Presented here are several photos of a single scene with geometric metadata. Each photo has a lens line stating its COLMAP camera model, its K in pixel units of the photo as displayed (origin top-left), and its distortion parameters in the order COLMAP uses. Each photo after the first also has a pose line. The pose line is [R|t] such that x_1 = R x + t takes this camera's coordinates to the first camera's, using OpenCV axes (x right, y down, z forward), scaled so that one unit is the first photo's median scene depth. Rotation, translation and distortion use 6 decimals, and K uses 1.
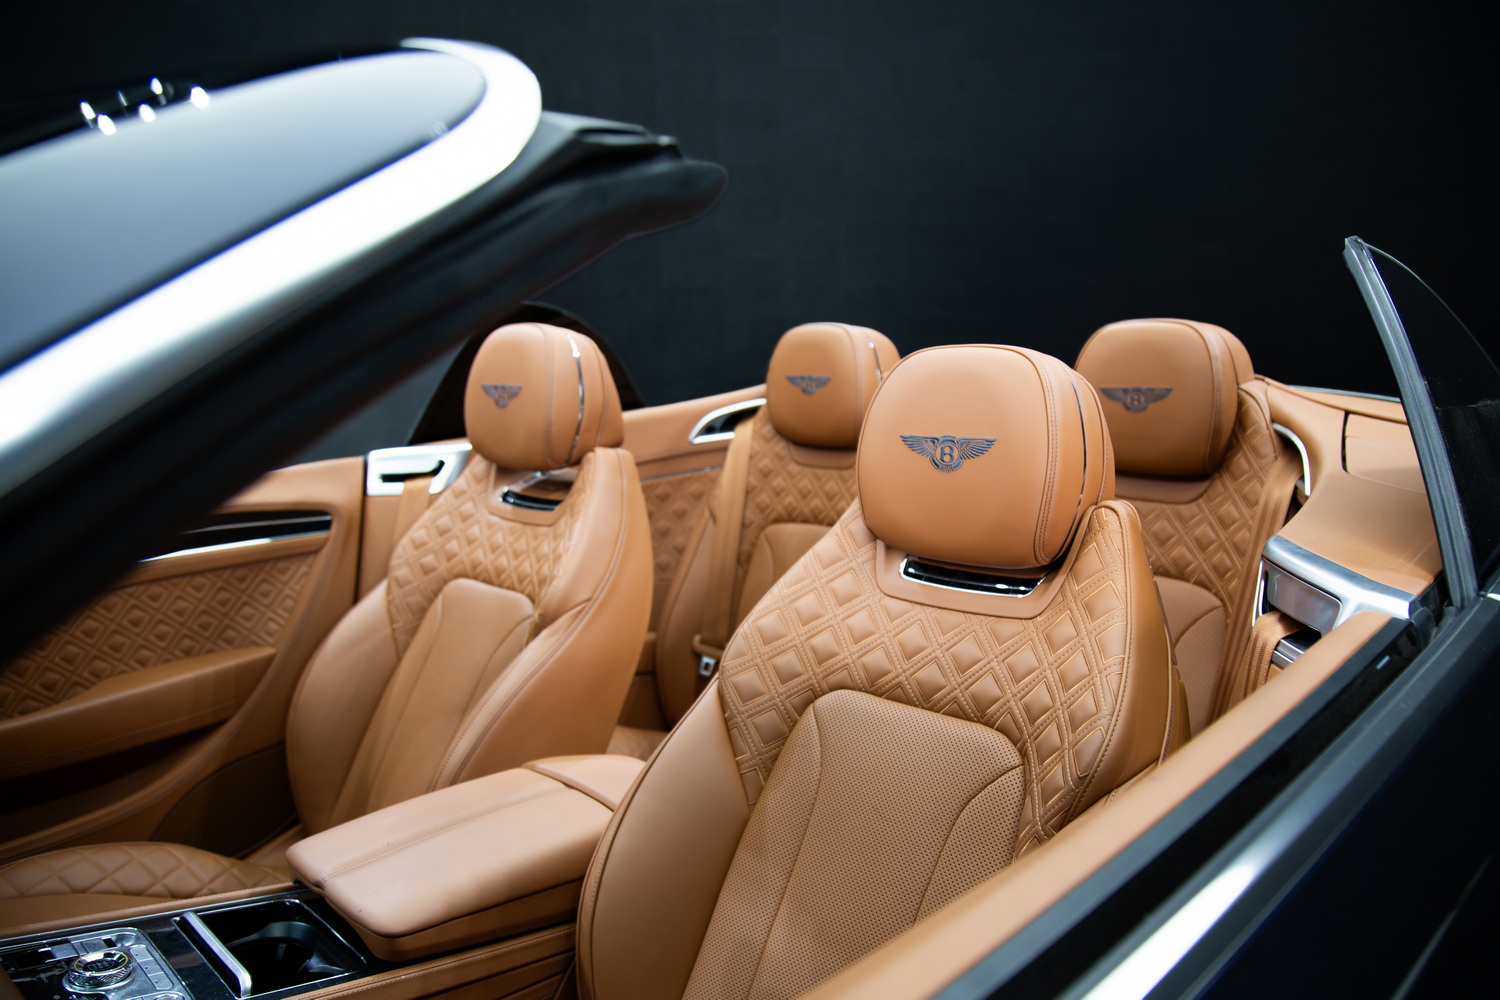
lens RADIAL K [[1373.3, 0, 750.0], [0, 1373.3, 500.0], [0, 0, 1]] dist [0.069108, 0.007230]
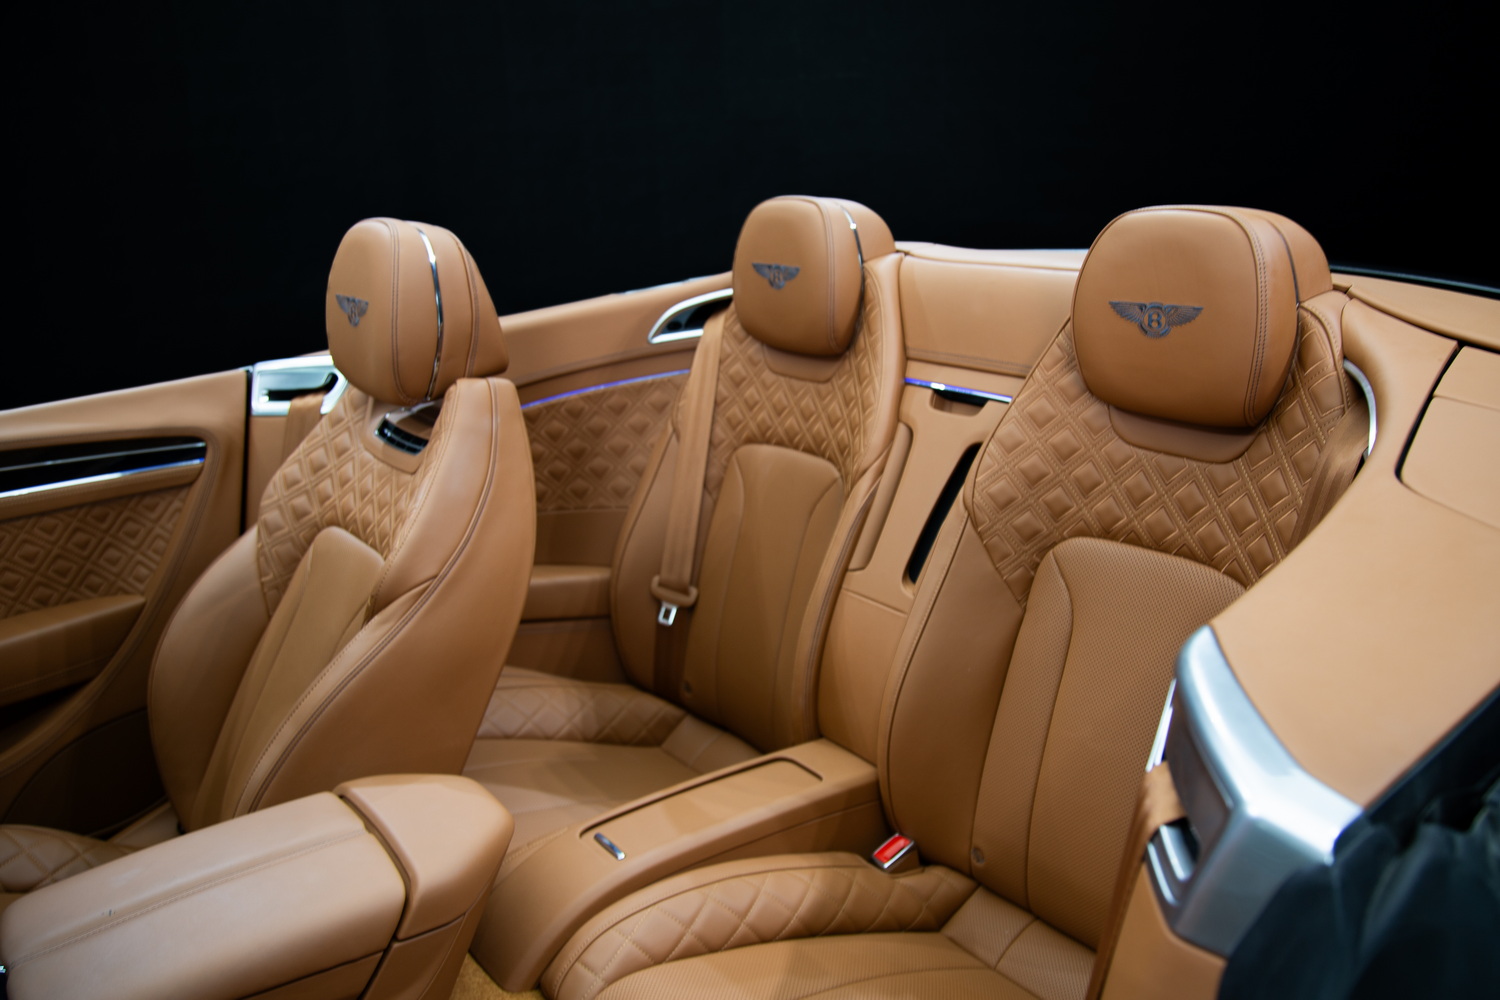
lens RADIAL K [[1373.3, 0, 750.0], [0, 1373.3, 500.0], [0, 0, 1]] dist [0.069108, 0.007230]
pose [[0.986505, 0.018158, -0.162722, 0.172576], [0.006697, 0.988525, 0.150910, -0.082330], [0.163595, -0.149963, 0.975063, 0.223029]]
